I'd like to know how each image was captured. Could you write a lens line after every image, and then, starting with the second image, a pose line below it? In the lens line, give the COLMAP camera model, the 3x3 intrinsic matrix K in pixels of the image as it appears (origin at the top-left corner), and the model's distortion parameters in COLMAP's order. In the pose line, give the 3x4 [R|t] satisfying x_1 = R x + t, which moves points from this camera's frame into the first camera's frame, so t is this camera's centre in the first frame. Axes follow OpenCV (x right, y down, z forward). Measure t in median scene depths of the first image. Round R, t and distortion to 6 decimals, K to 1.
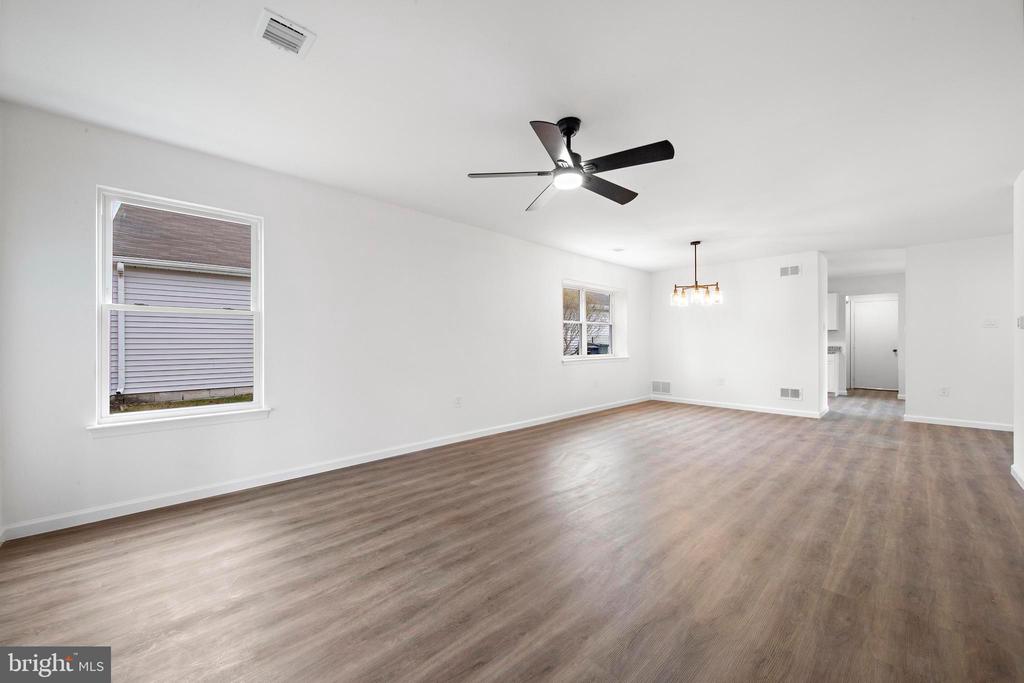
lens RADIAL K [[414.0, 0, 511.7], [0, 414.0, 339.7], [0, 0, 1]] dist [0.002552, 0.000301]
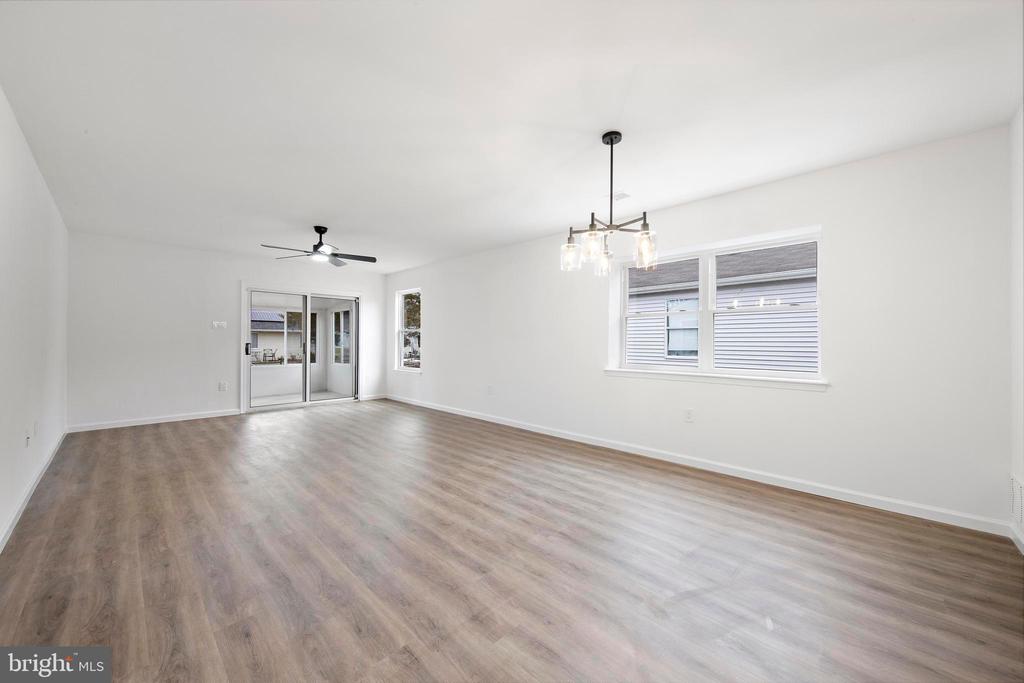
lens RADIAL K [[367.4, 0, 503.5], [0, 367.4, 342.4], [0, 0, 1]] dist [0.009182, -0.000463]
pose [[0.003111, 0.009386, -0.999951, 1.913760], [-0.000255, 0.999956, 0.009385, -0.021829], [0.999995, 0.000226, 0.003114, 1.892676]]
